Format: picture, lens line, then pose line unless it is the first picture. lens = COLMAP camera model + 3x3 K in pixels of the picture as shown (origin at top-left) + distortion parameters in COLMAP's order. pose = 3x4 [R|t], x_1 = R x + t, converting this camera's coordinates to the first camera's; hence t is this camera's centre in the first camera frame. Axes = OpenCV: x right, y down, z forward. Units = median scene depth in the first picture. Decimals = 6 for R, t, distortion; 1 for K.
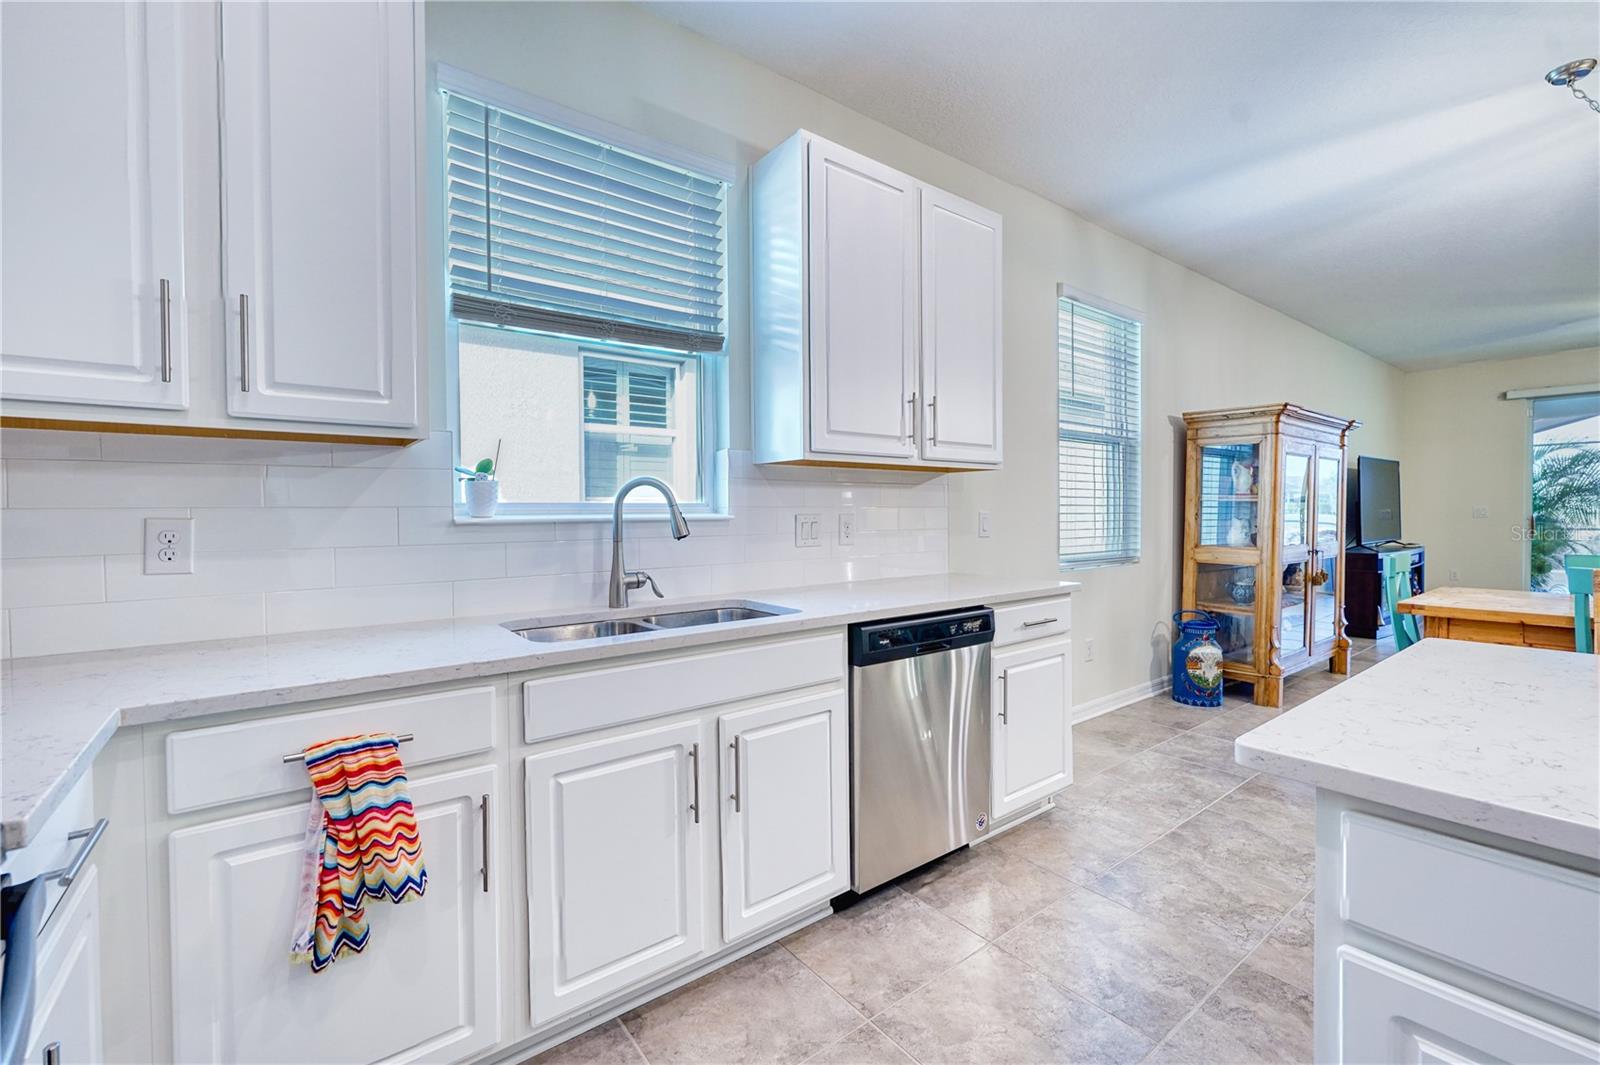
lens RADIAL K [[682.0, 0, 811.4], [0, 682.0, 523.4], [0, 0, 1]] dist [-0.000297, -0.000019]
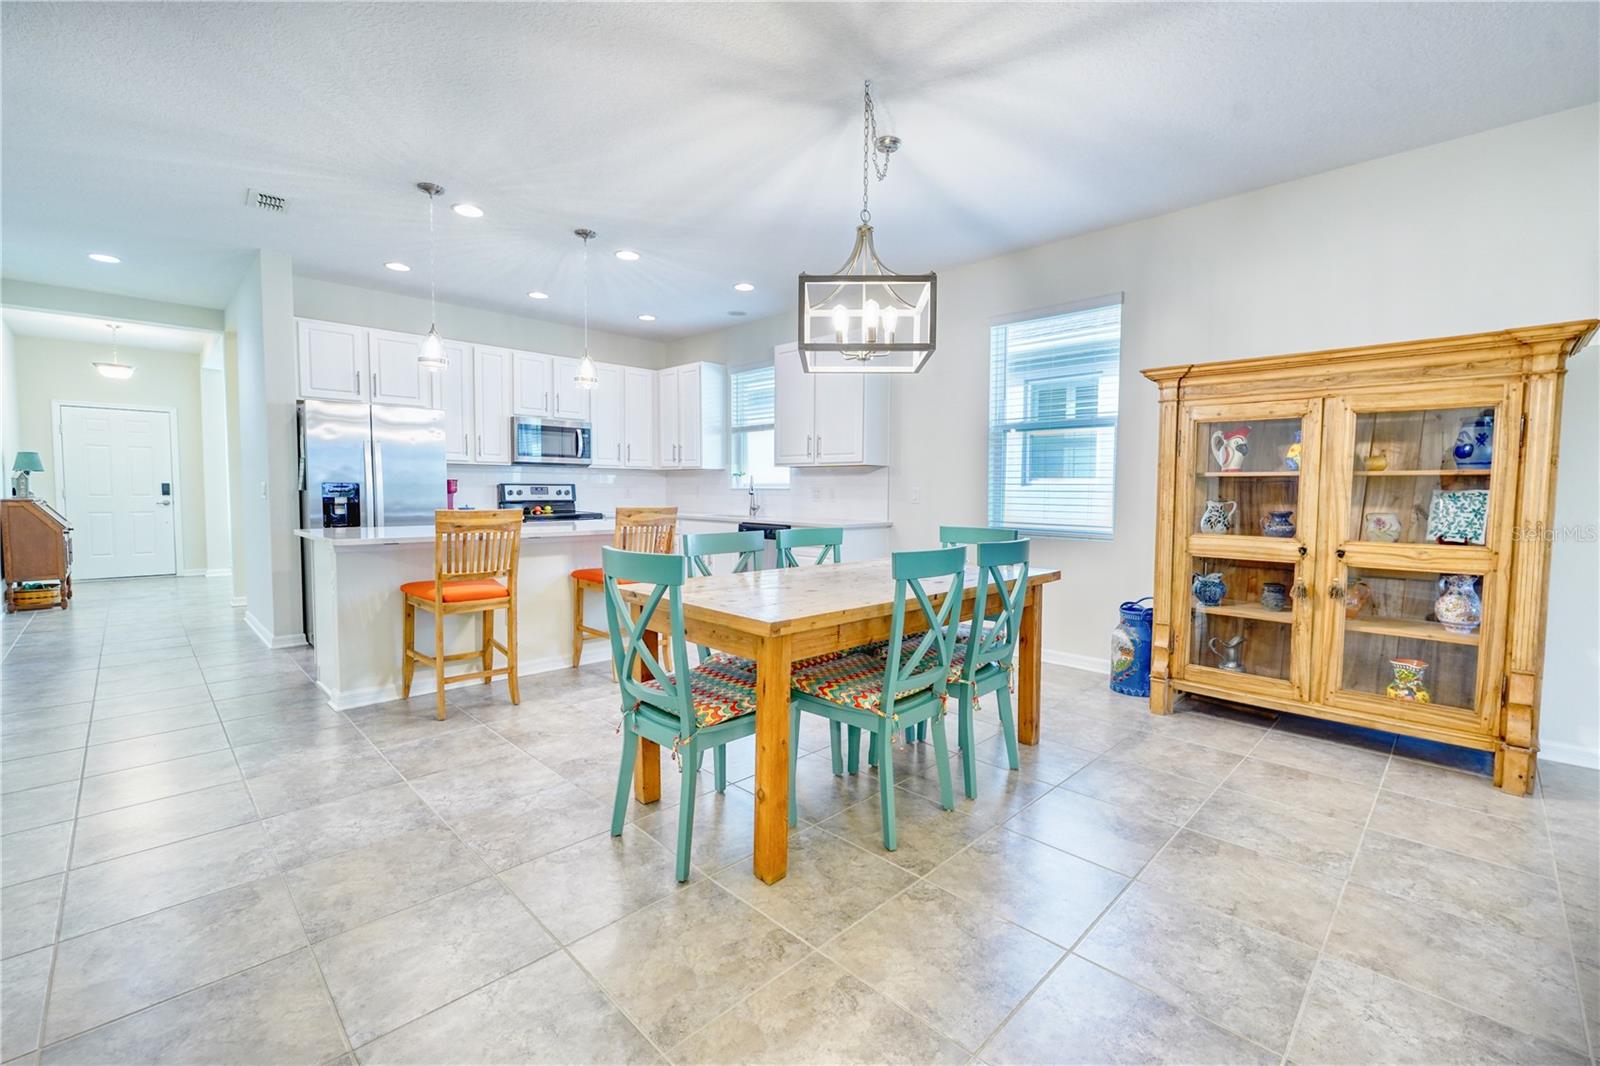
lens RADIAL K [[678.0, 0, 811.3], [0, 678.0, 527.3], [0, 0, 1]] dist [-0.003551, -0.000088]
pose [[0.123535, 0.063506, -0.990306, 2.942352], [-0.027503, 0.997786, 0.060555, -0.023701], [0.991959, 0.019756, 0.125008, 0.881220]]
